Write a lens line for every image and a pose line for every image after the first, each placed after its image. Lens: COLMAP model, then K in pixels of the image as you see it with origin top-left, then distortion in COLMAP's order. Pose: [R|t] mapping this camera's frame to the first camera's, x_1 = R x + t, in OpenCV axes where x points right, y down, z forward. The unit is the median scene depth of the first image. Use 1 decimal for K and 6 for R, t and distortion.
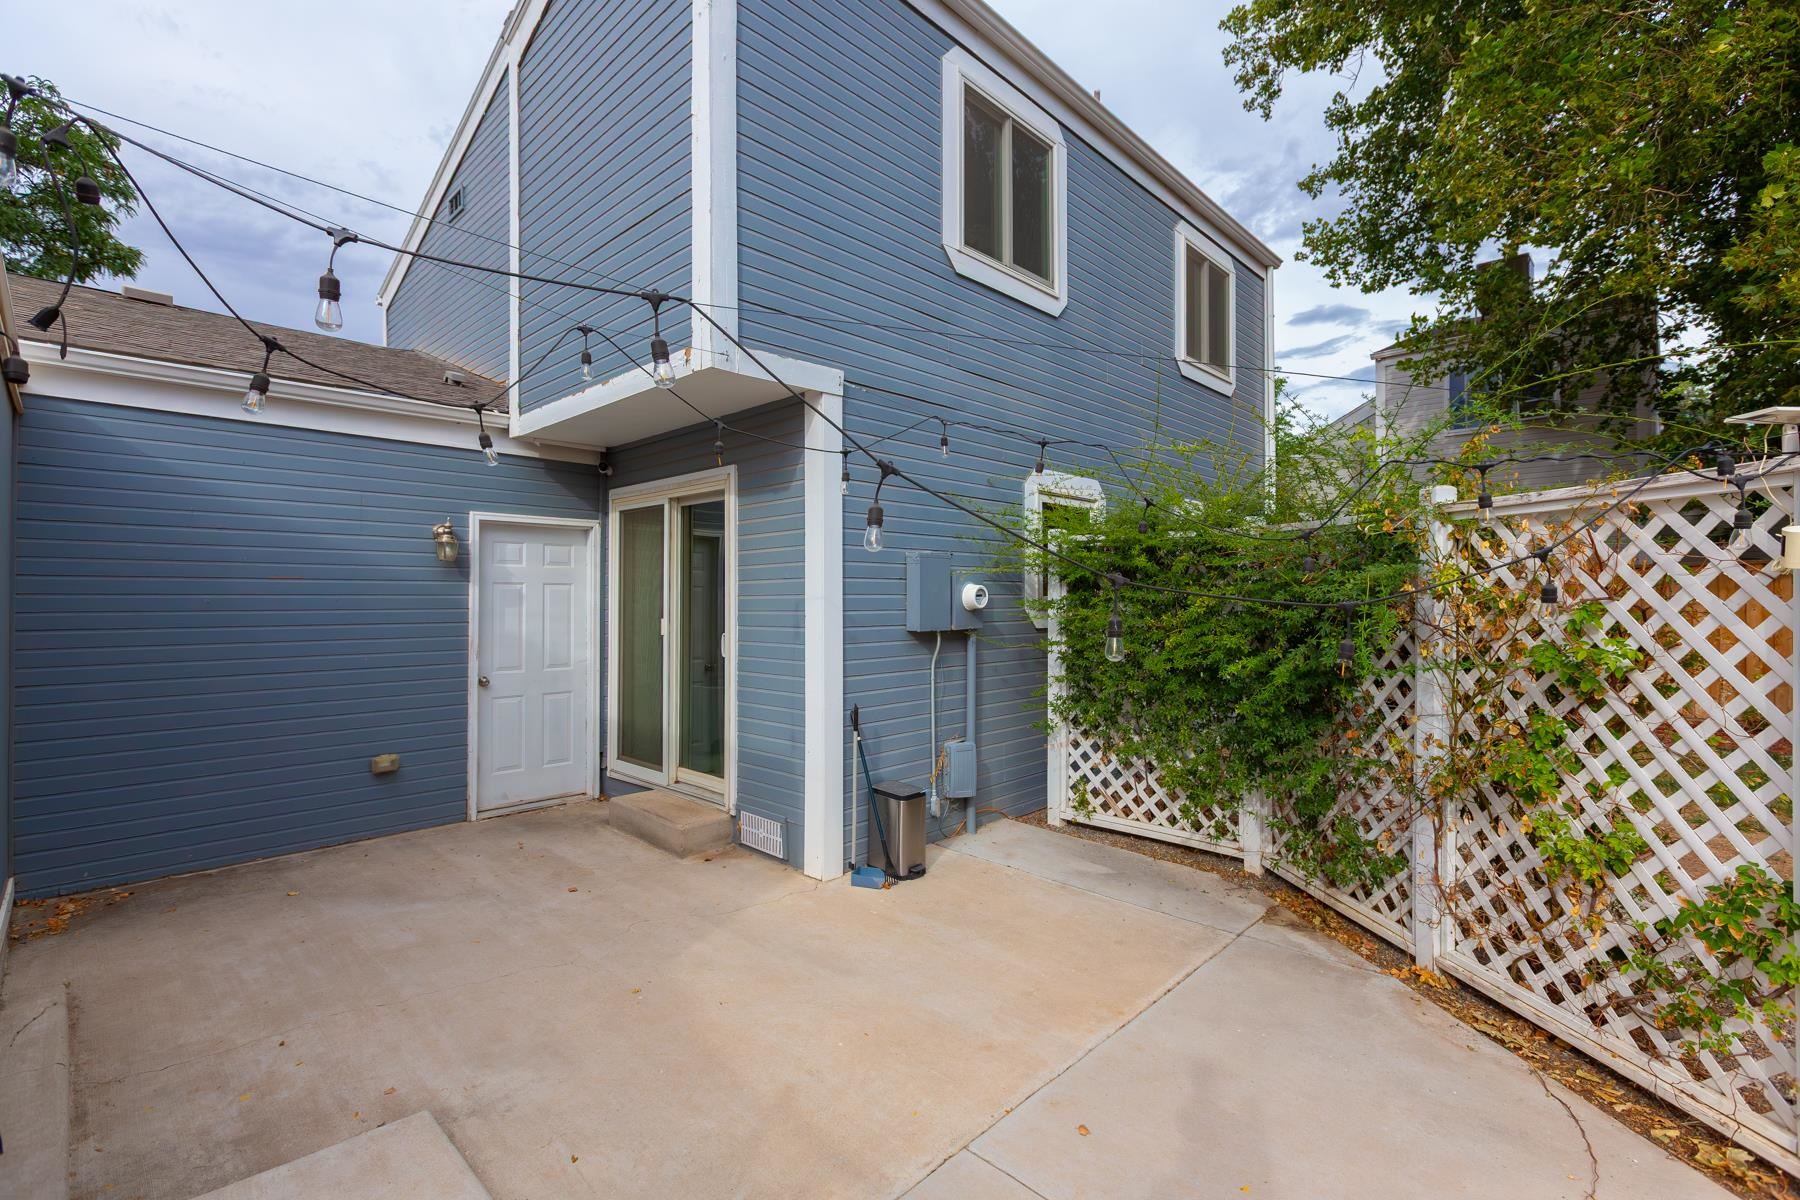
lens RADIAL K [[803.7, 0, 889.8], [0, 803.7, 590.7], [0, 0, 1]] dist [0.000786, -0.000045]
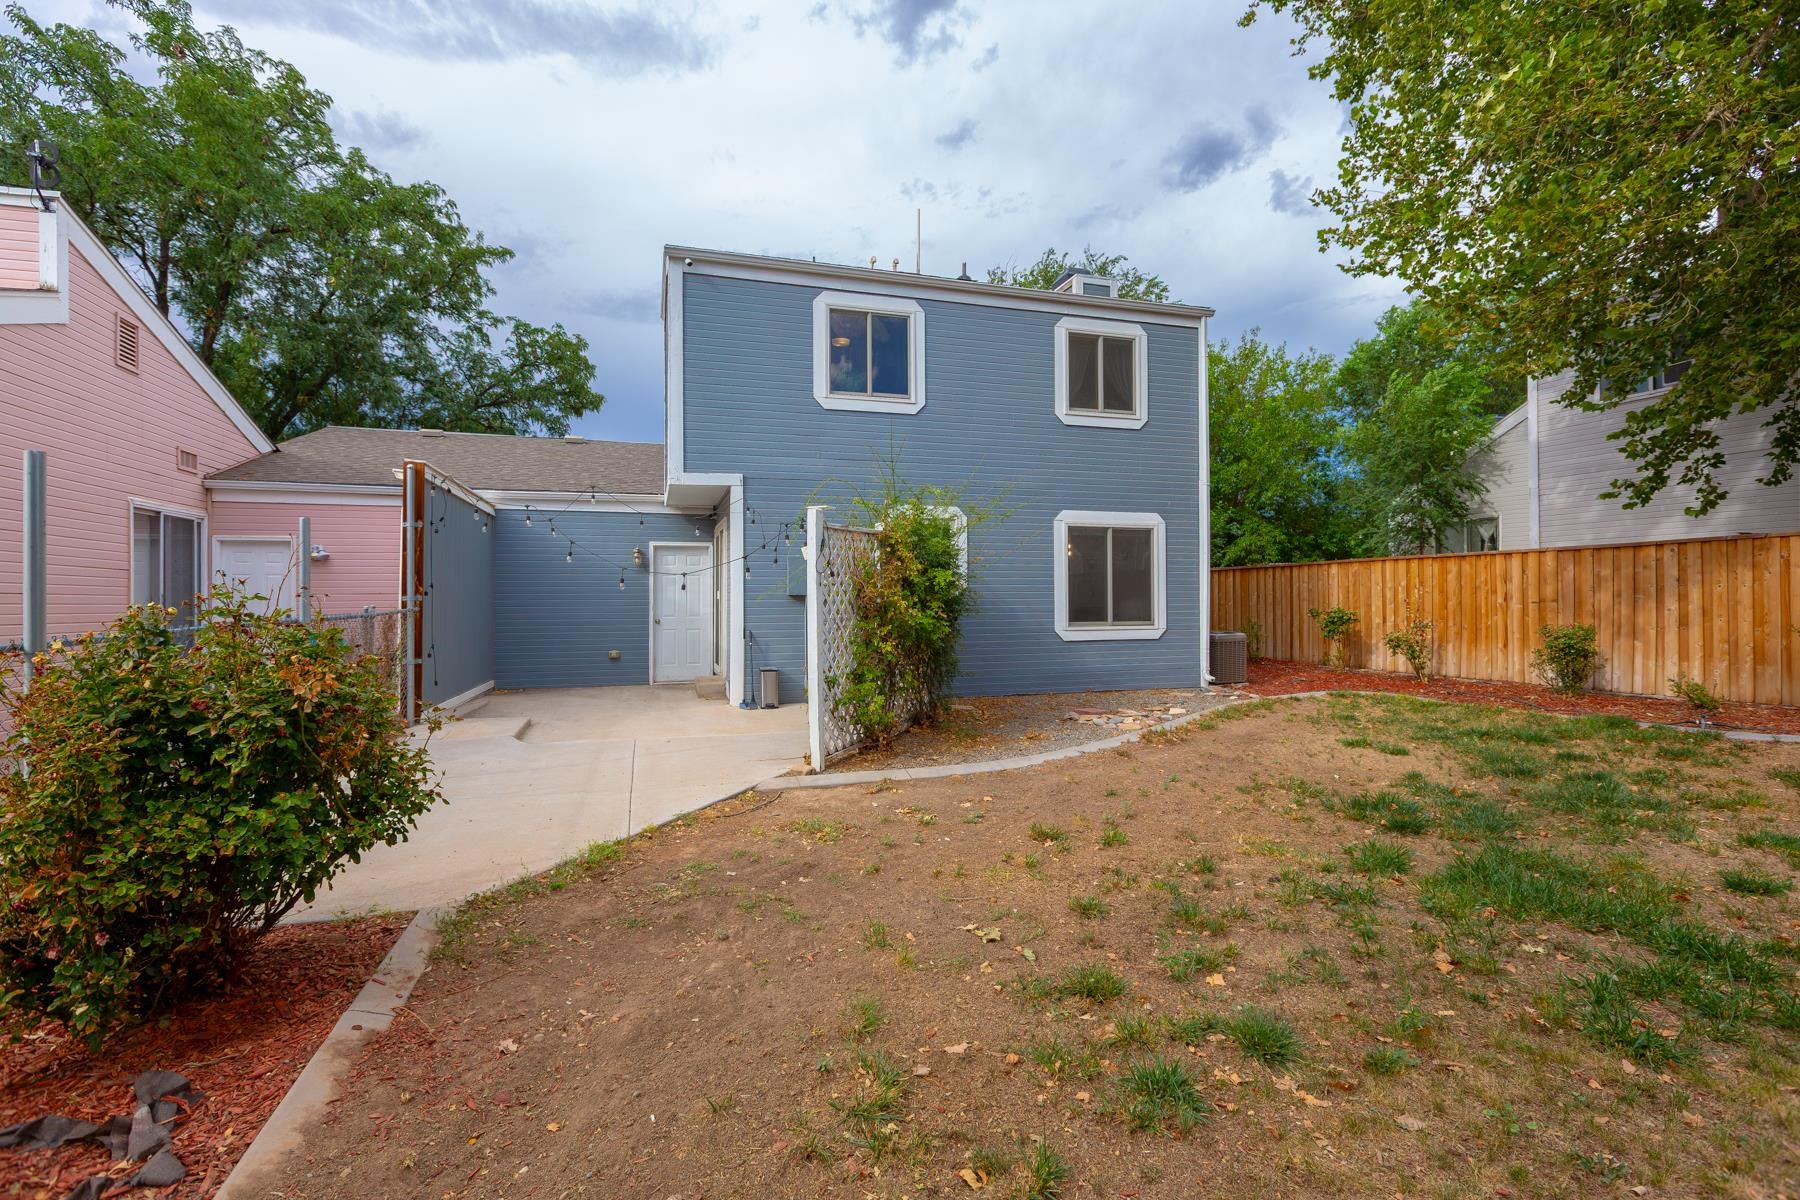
lens RADIAL K [[804.7, 0, 890.8], [0, 804.7, 593.5], [0, 0, 1]] dist [0.002279, -0.000404]
pose [[0.873016, -0.002669, -0.487685, 1.176998], [0.006743, 0.999955, 0.006598, 0.032890], [0.487646, -0.009049, 0.872995, -0.613370]]
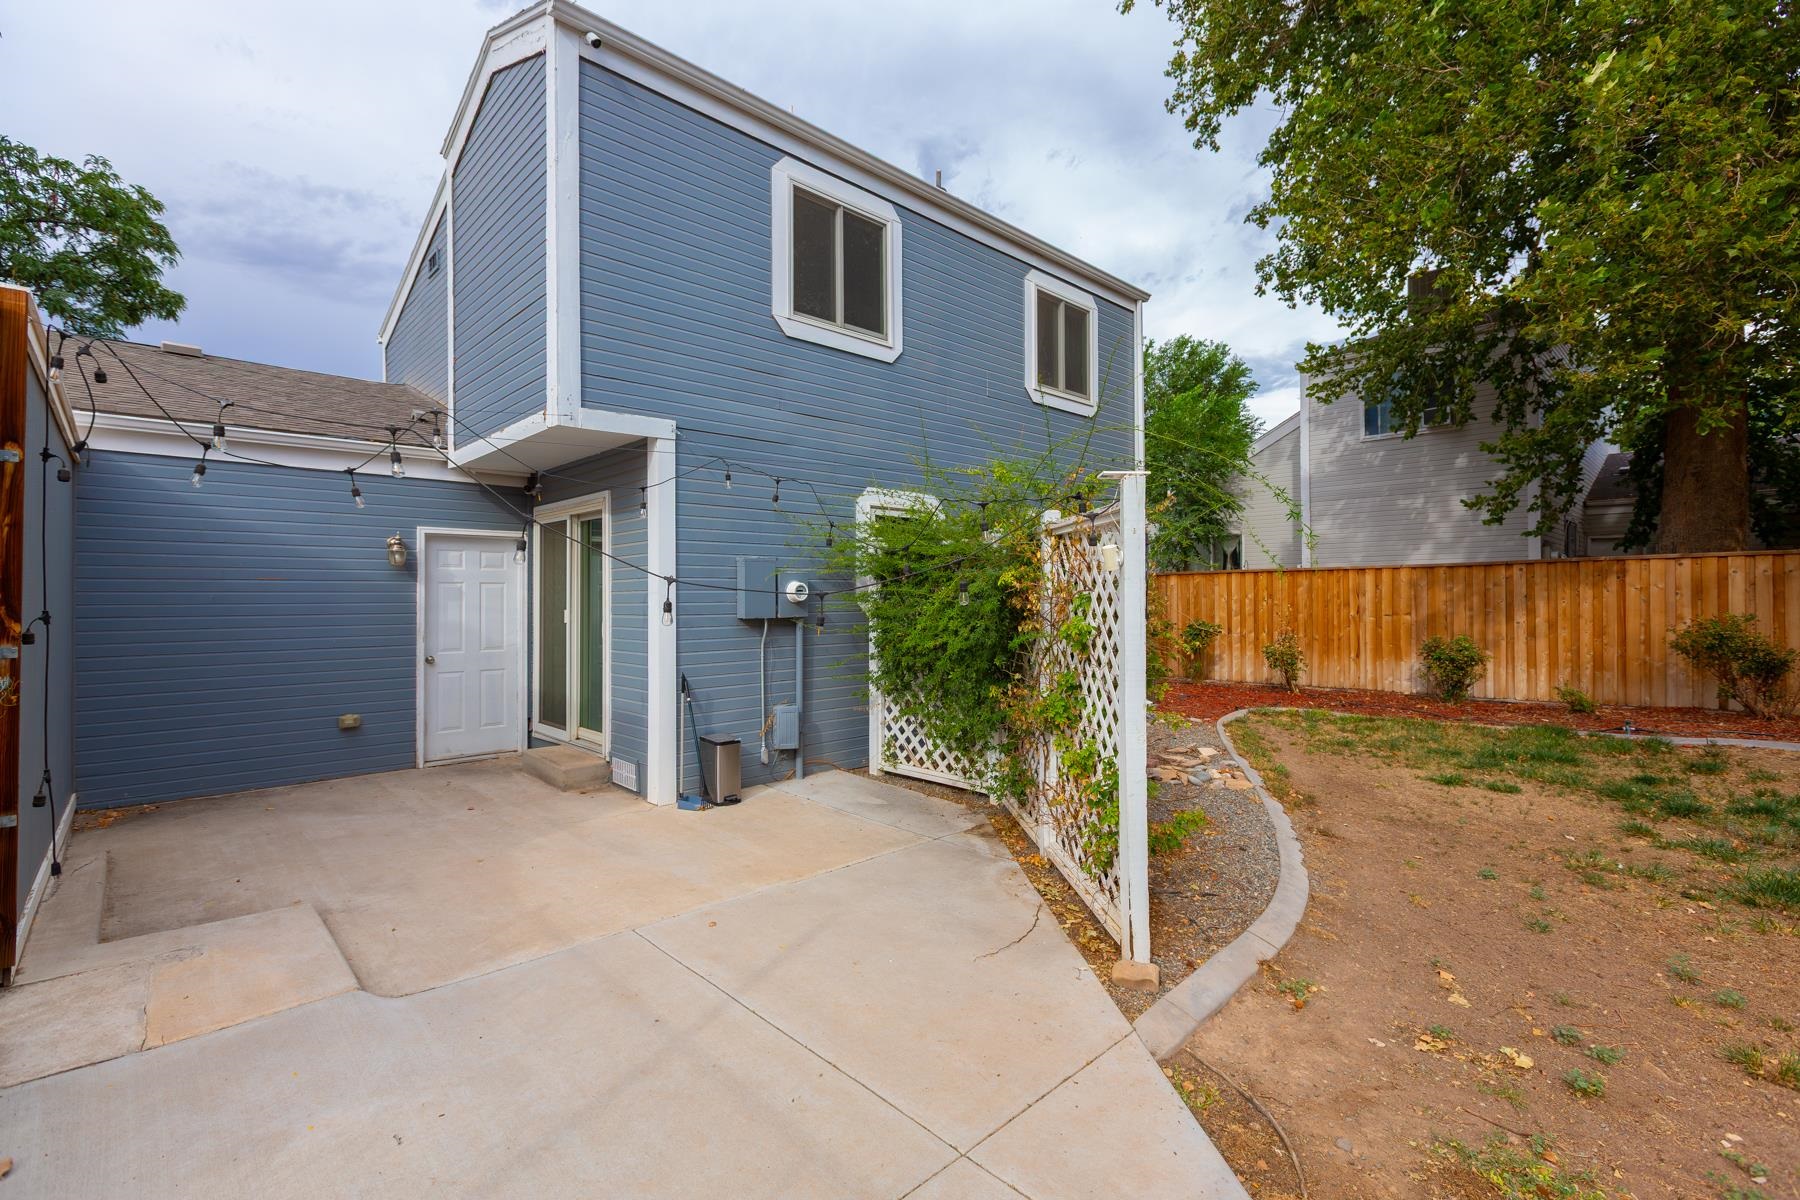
lens RADIAL K [[804.7, 0, 890.8], [0, 804.7, 593.5], [0, 0, 1]] dist [0.002279, -0.000404]
pose [[0.999051, -0.002386, -0.043492, 0.306914], [0.002651, 0.999978, 0.006045, 0.002520], [0.043477, -0.006155, 0.999035, -0.265798]]
